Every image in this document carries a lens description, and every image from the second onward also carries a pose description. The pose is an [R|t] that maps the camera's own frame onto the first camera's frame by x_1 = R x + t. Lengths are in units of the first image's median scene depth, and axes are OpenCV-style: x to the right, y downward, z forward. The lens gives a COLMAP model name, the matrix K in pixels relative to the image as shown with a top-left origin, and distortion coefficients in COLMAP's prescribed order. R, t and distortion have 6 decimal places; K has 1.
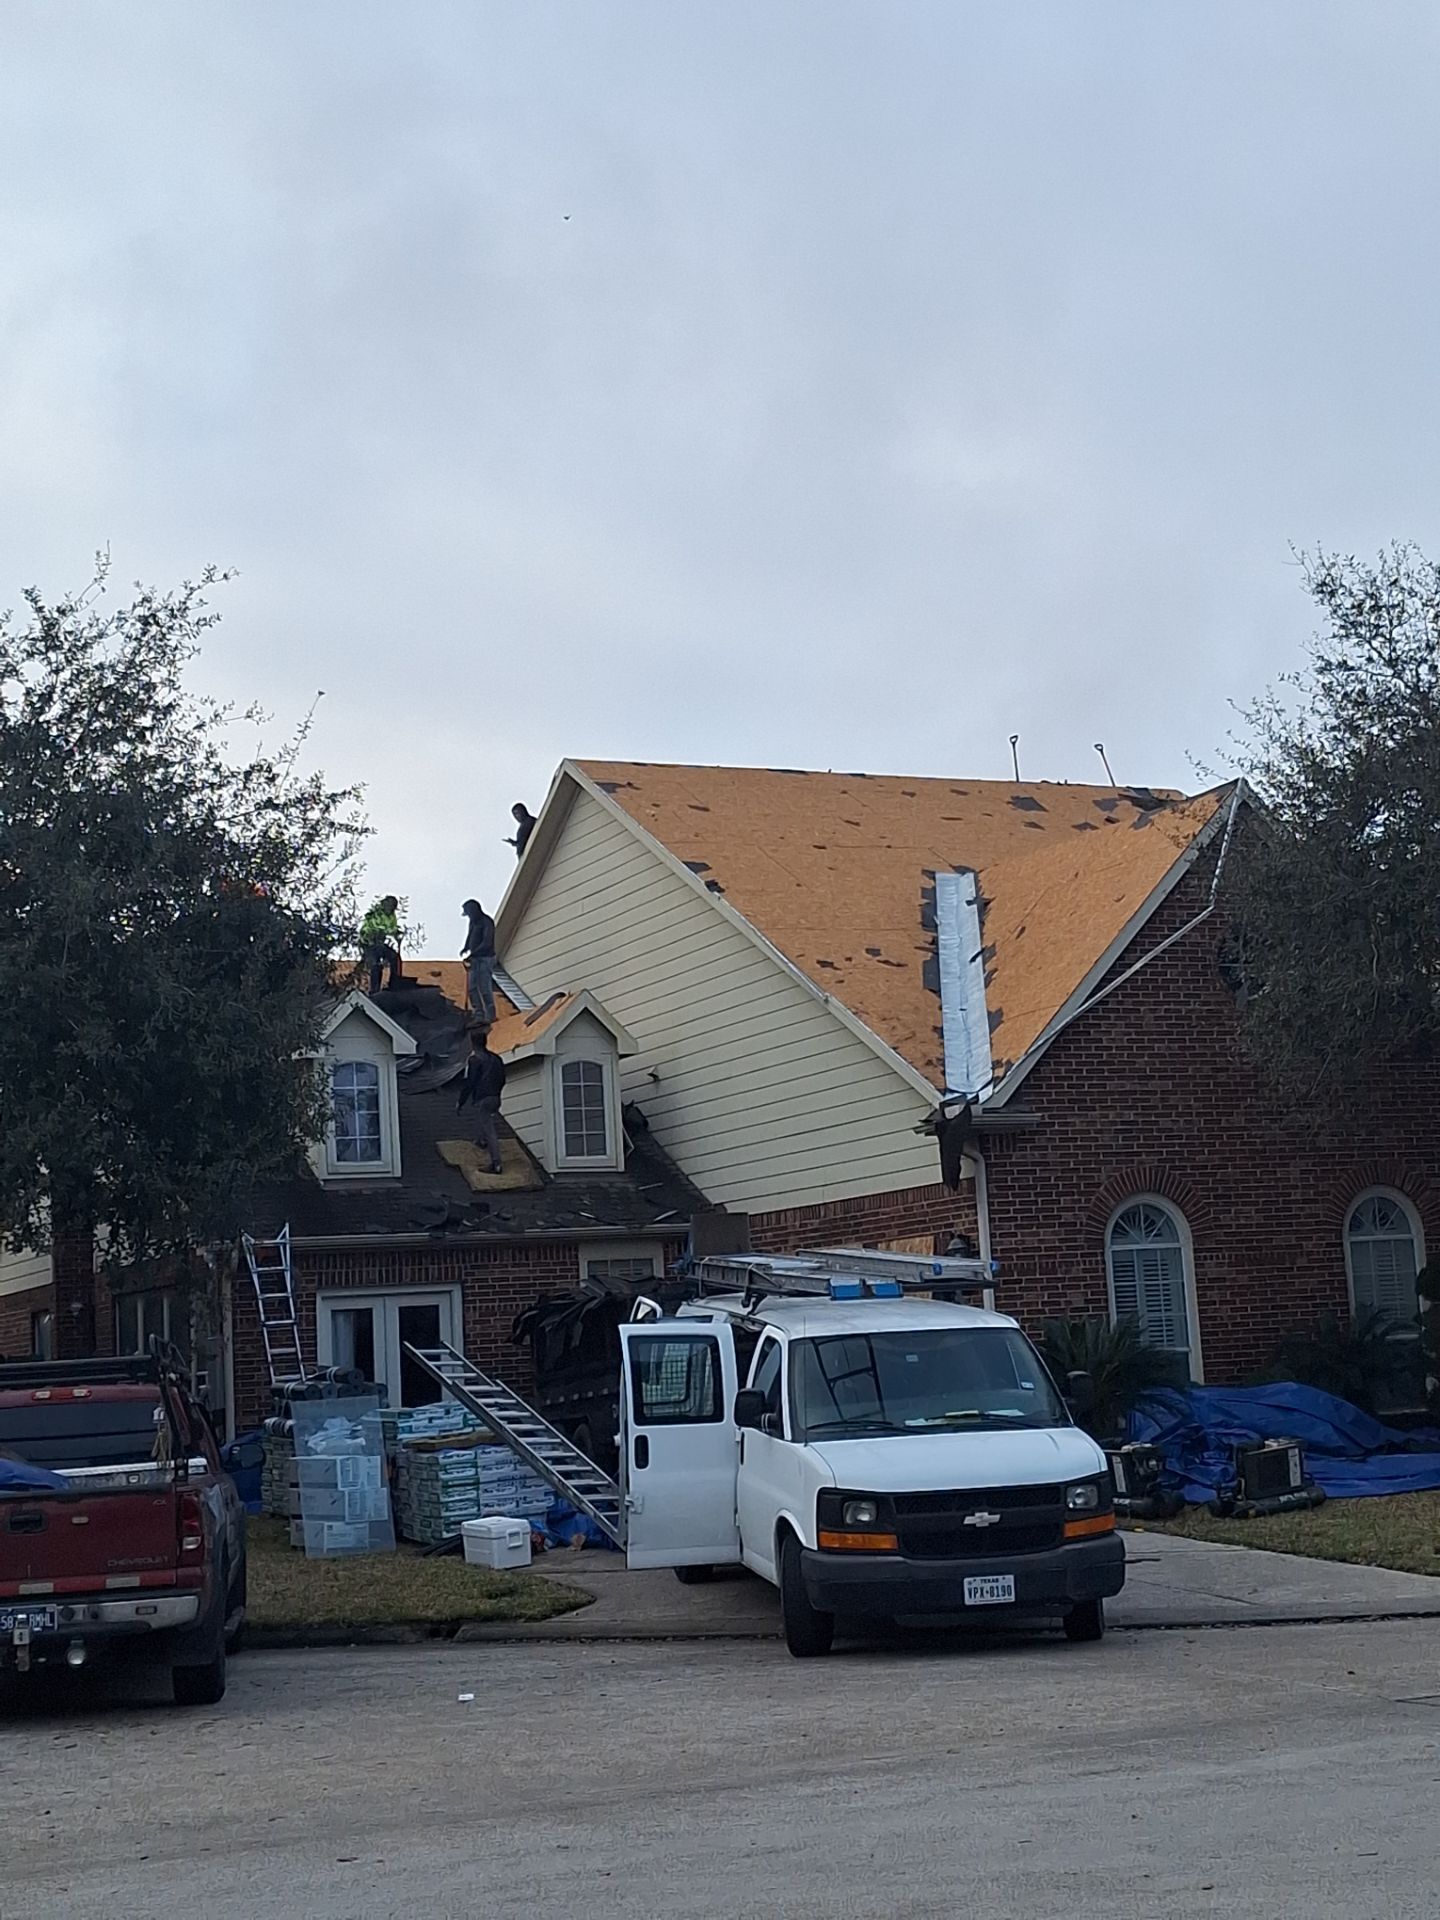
lens RADIAL K [[2809.7, 0, 785.8], [0, 2809.7, 927.4], [0, 0, 1]] dist [0.112447, 0.000000]
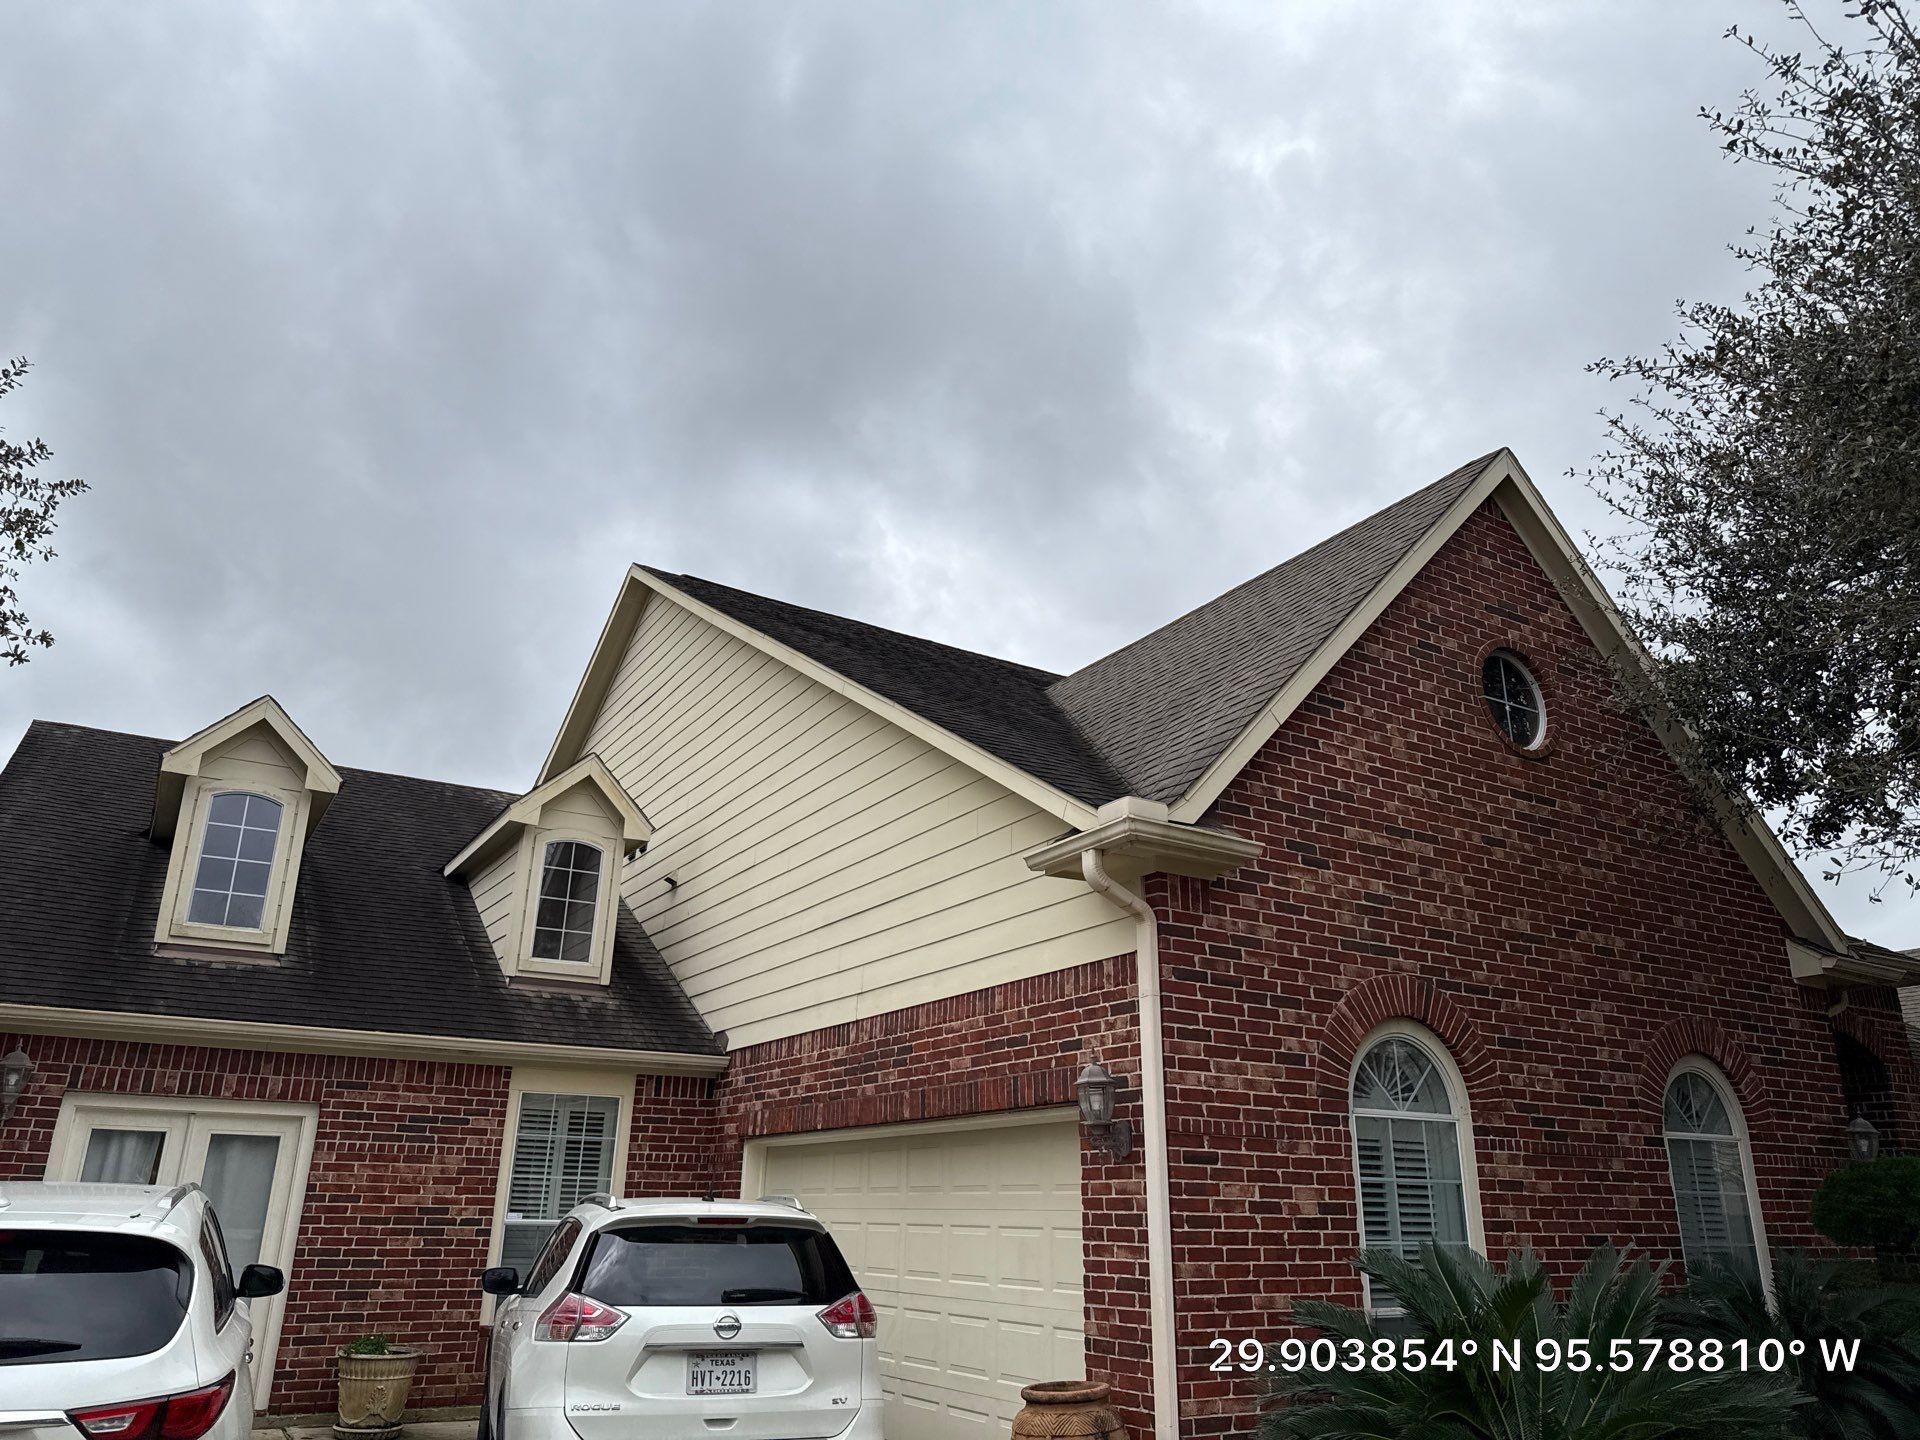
lens RADIAL K [[1345.4, 0, 965.9], [0, 1345.4, 705.6], [0, 0, 1]] dist [0.074954, -0.097718]
pose [[0.992649, 0.101509, 0.065909, 0.011704], [-0.085573, 0.973753, -0.210908, 0.097696], [-0.085588, 0.203718, 0.975281, 0.717075]]
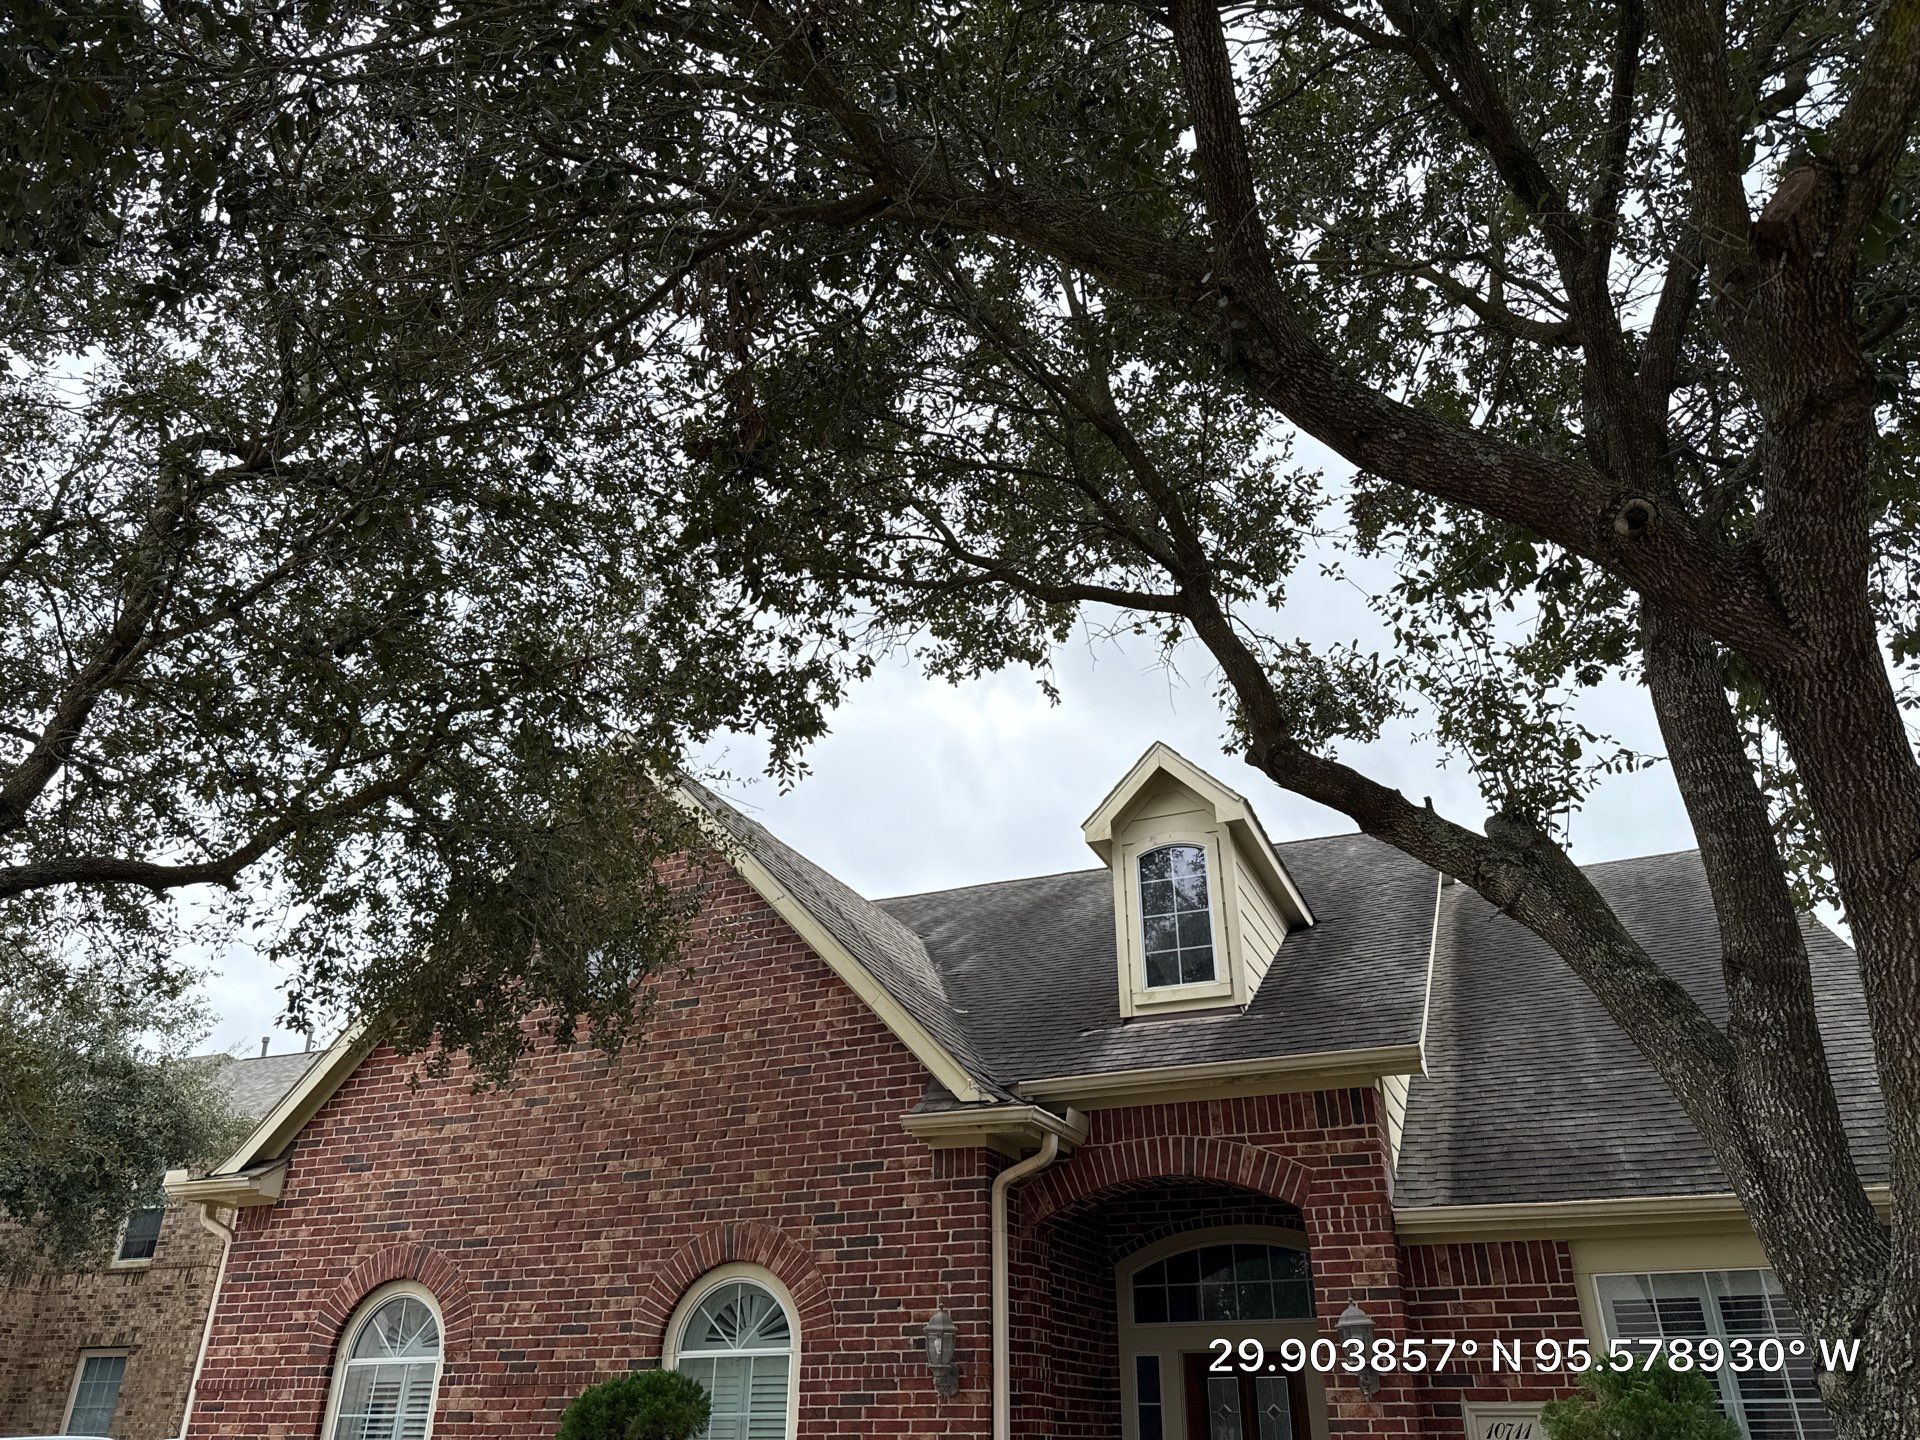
lens RADIAL K [[1345.4, 0, 965.1], [0, 1345.4, 732.8], [0, 0, 1]] dist [0.074954, -0.097718]
pose [[0.643901, -0.300296, -0.703714, 0.517543], [0.069153, 0.938834, -0.337354, 0.089671], [0.761977, 0.168559, 0.625283, 0.862908]]
